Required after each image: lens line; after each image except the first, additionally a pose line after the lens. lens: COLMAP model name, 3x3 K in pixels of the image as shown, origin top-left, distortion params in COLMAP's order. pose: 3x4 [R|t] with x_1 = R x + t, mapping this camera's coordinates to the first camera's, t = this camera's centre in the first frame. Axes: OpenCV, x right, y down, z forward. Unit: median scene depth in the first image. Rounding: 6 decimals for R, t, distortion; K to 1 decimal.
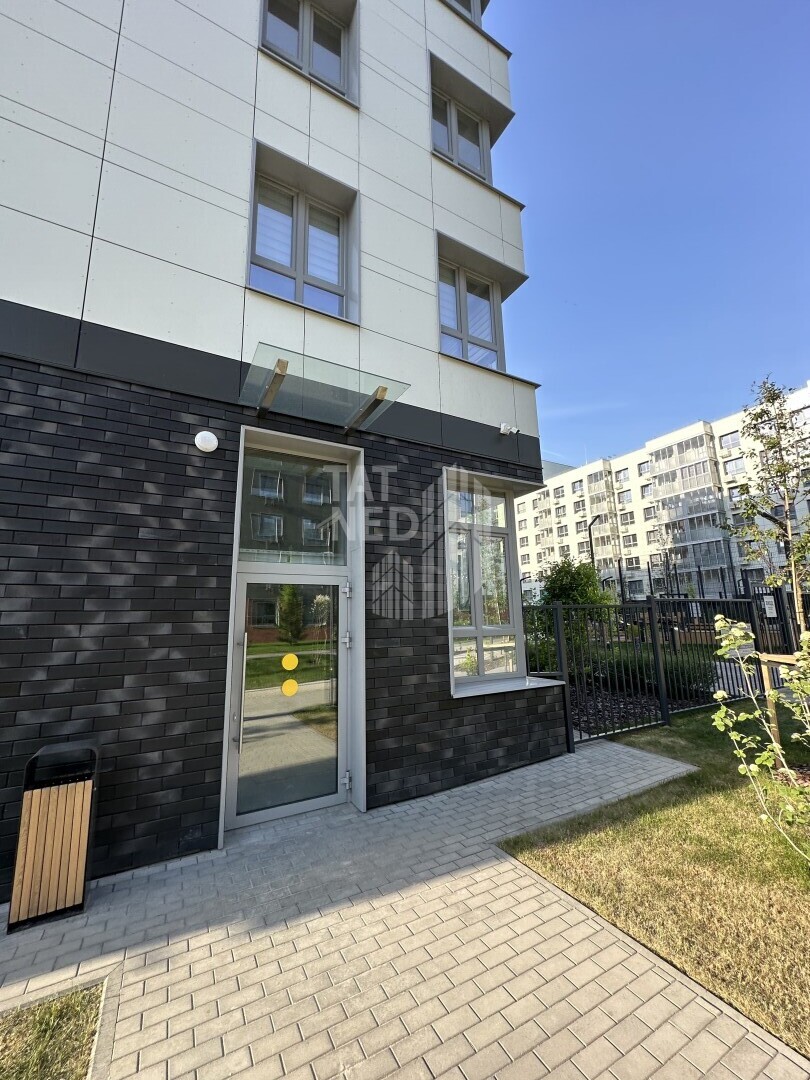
lens RADIAL K [[428.8, 0, 407.6], [0, 428.8, 540.2], [0, 0, 1]] dist [-0.000113, 0.000366]
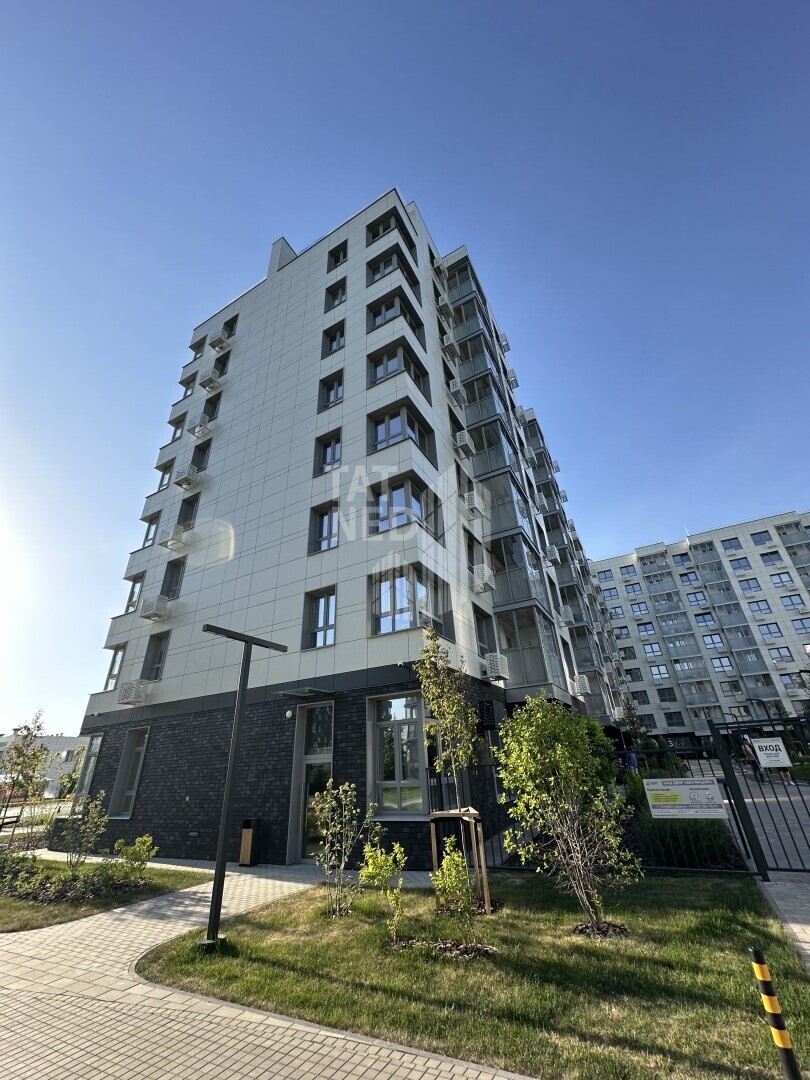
lens RADIAL K [[428.8, 0, 405.0], [0, 428.8, 539.1], [0, 0, 1]] dist [-0.000113, 0.000366]
pose [[0.524567, -0.400998, -0.751019, 0.212873], [0.192216, 0.915137, -0.354369, -0.010002], [0.829387, 0.041532, 0.557129, -0.005629]]
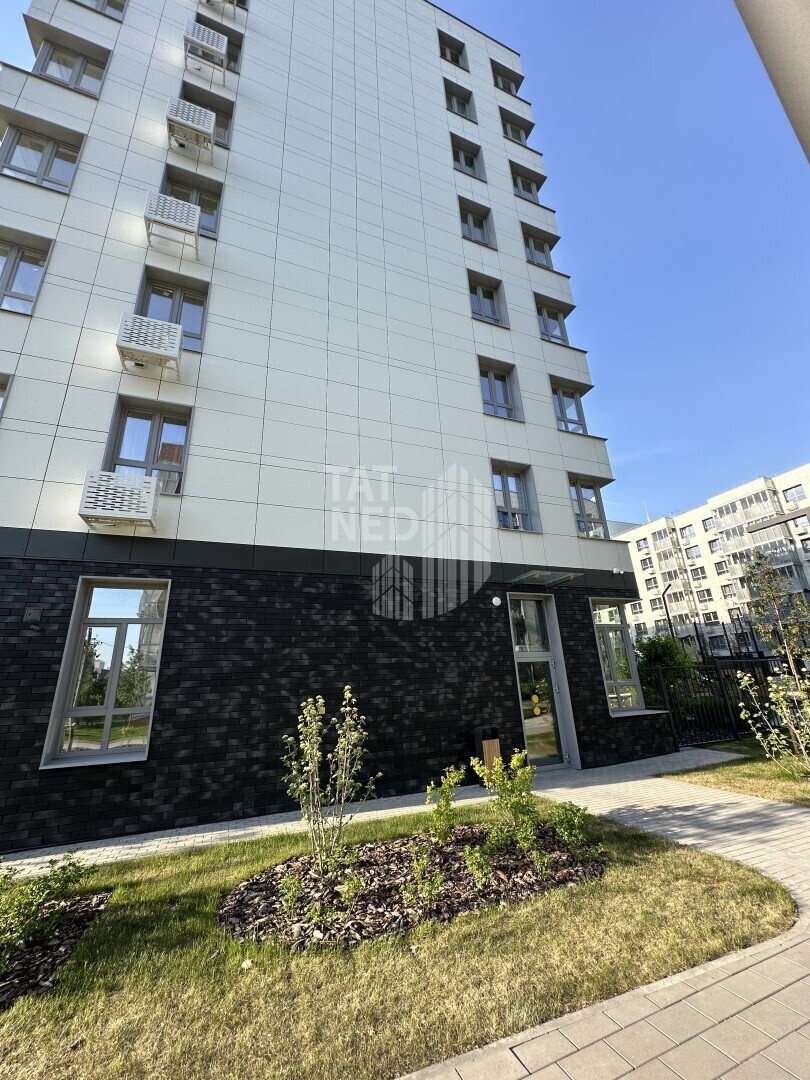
lens RADIAL K [[428.8, 0, 408.7], [0, 428.8, 542.2], [0, 0, 1]] dist [-0.000113, 0.000366]
pose [[0.990902, -0.064885, -0.117916, -0.049936], [0.048130, 0.989015, -0.139757, -0.018982], [0.125689, 0.132810, 0.983140, -0.109705]]
